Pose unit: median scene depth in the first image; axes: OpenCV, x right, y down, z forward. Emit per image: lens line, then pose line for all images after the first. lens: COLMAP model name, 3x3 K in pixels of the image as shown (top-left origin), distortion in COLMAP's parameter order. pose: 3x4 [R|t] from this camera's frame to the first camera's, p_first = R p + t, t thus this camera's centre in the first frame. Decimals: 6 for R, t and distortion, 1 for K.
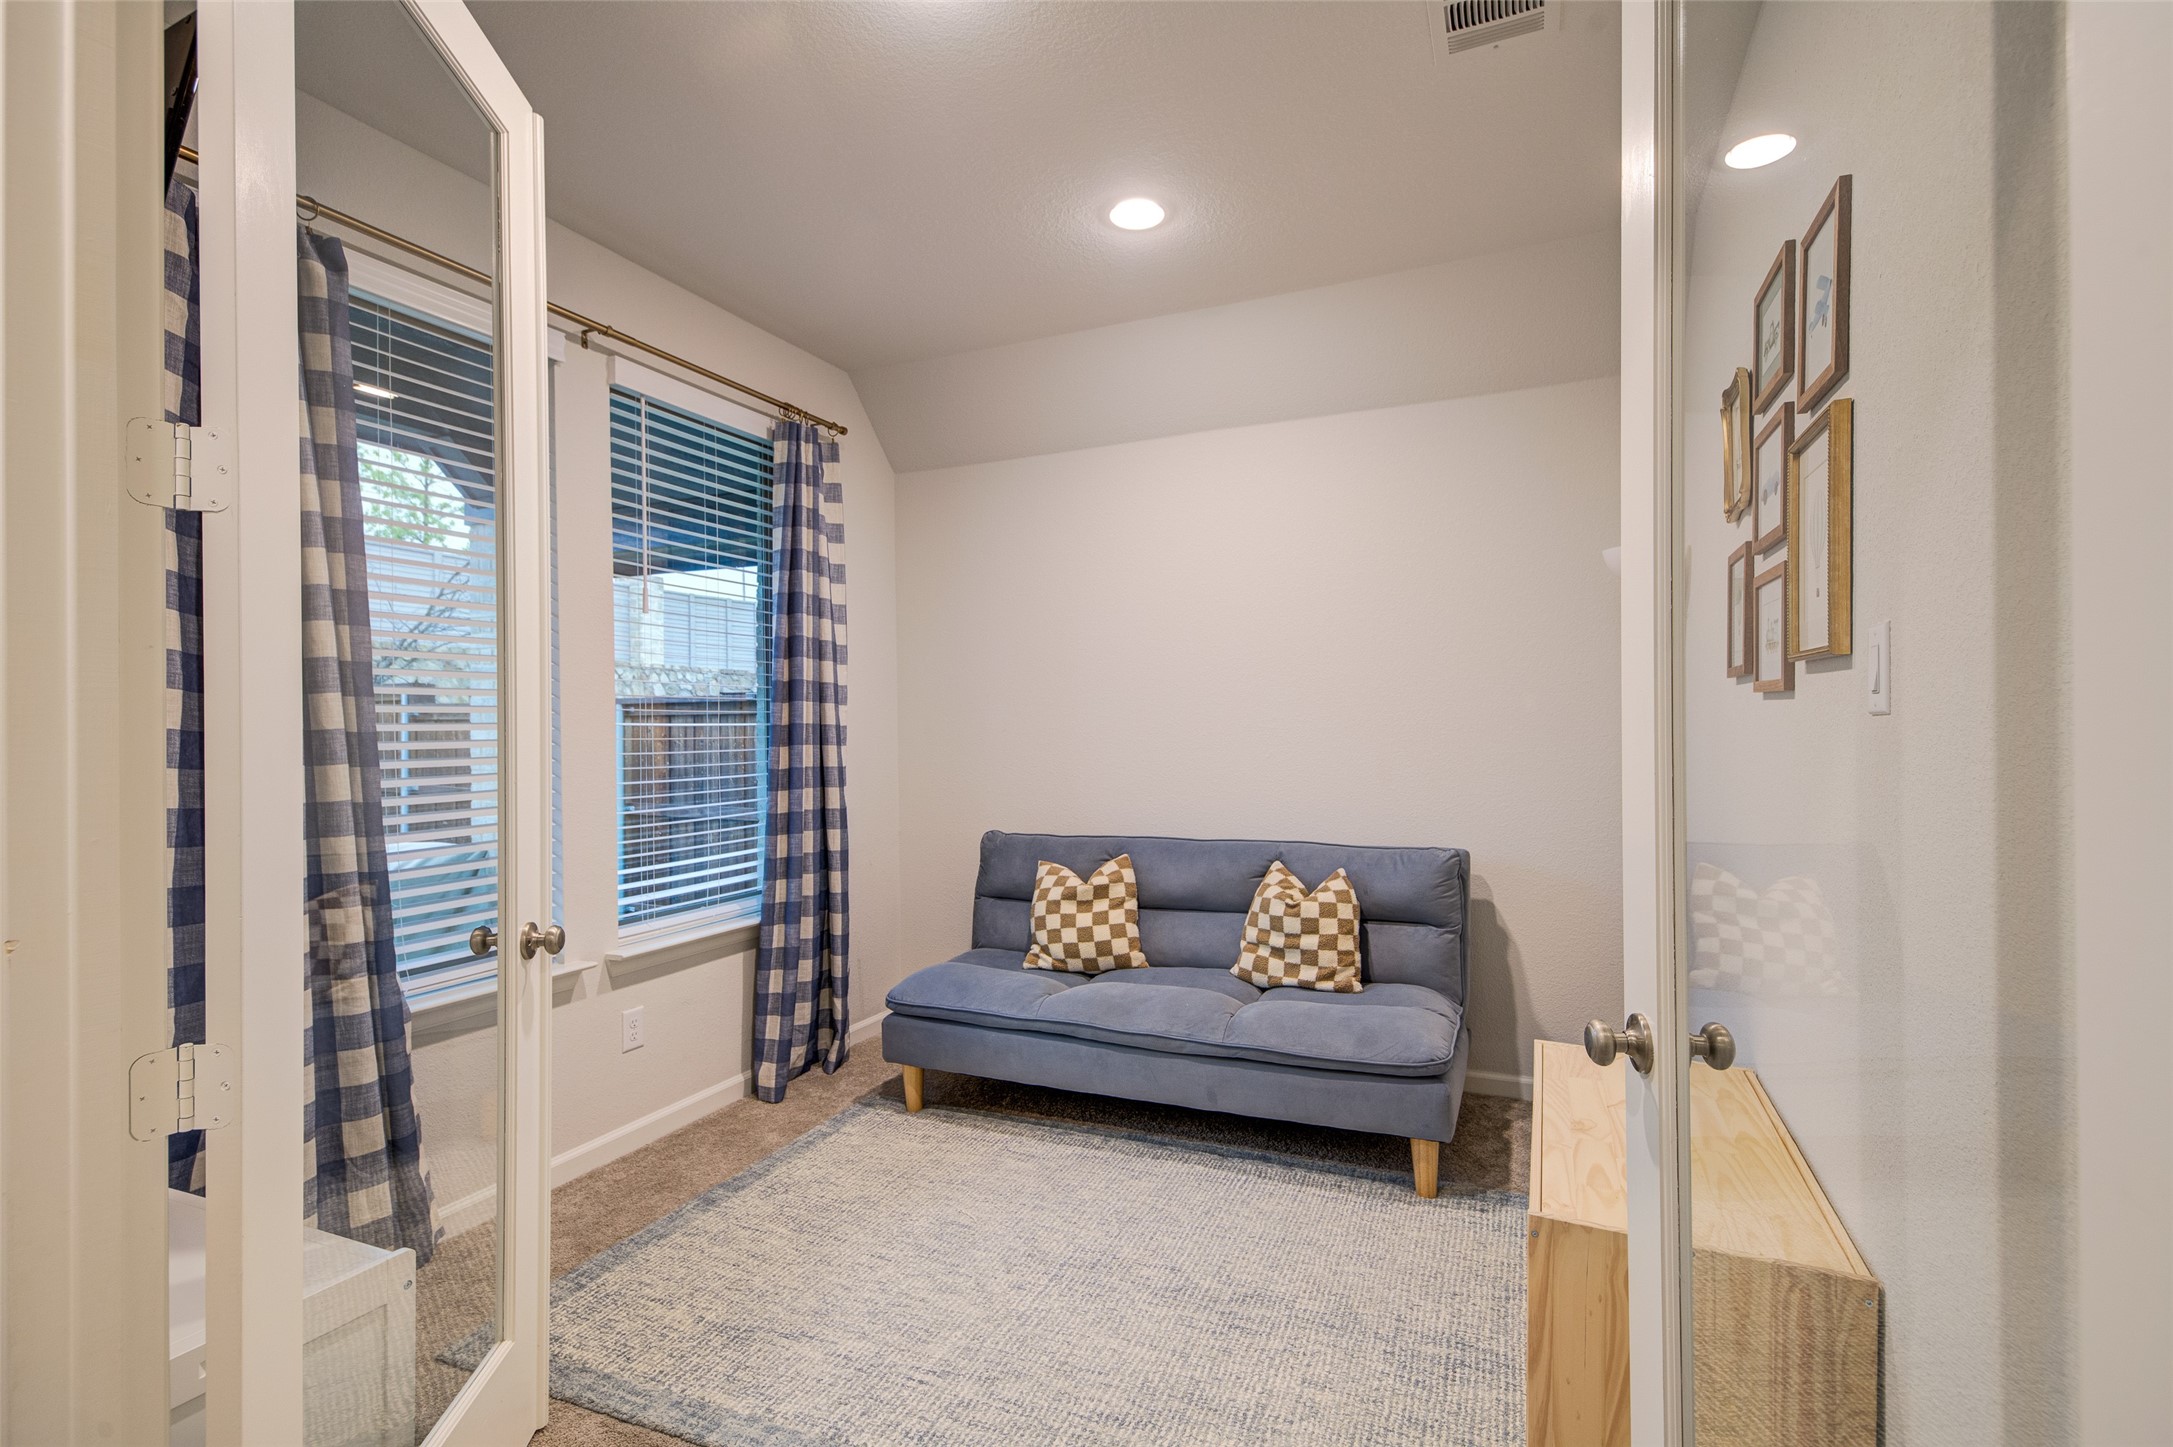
lens RADIAL K [[1030.2, 0, 1086.5], [0, 1030.2, 723.5], [0, 0, 1]] dist [0.027328, 0.000043]
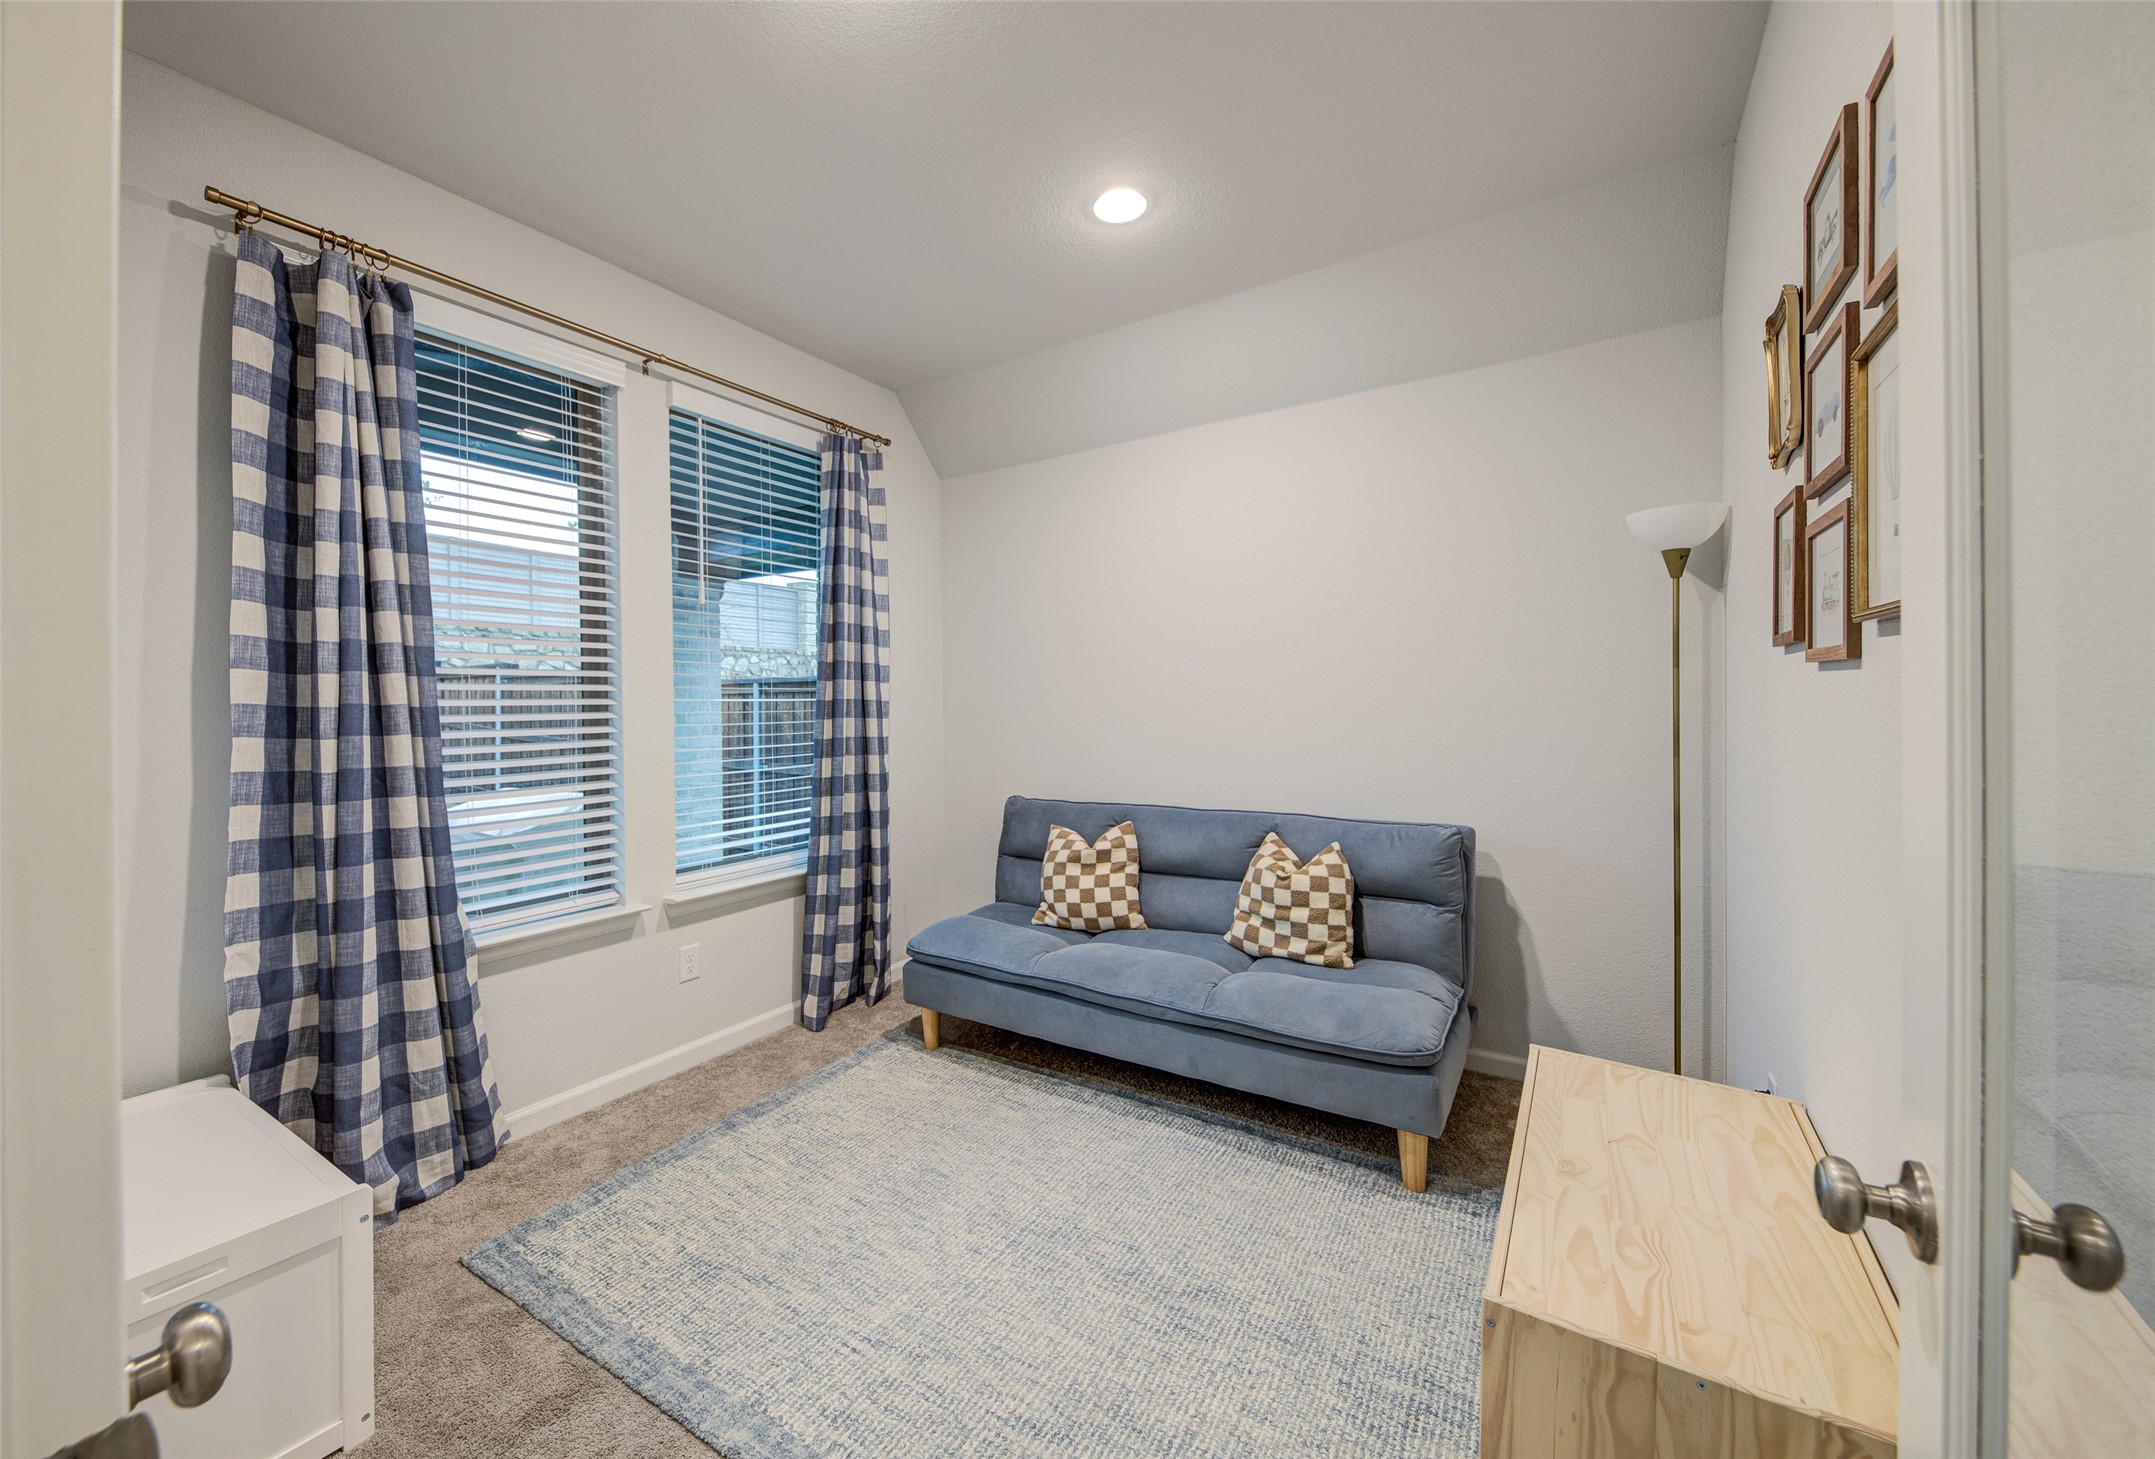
lens RADIAL K [[834.3, 0, 1022.8], [0, 834.3, 702.6], [0, 0, 1]] dist [0.029777, -0.013329]
pose [[0.983718, 0.000115, -0.179717, 0.102685], [0.000760, 0.999988, 0.004802, -0.000486], [0.179716, -0.004860, 0.983707, 0.154127]]
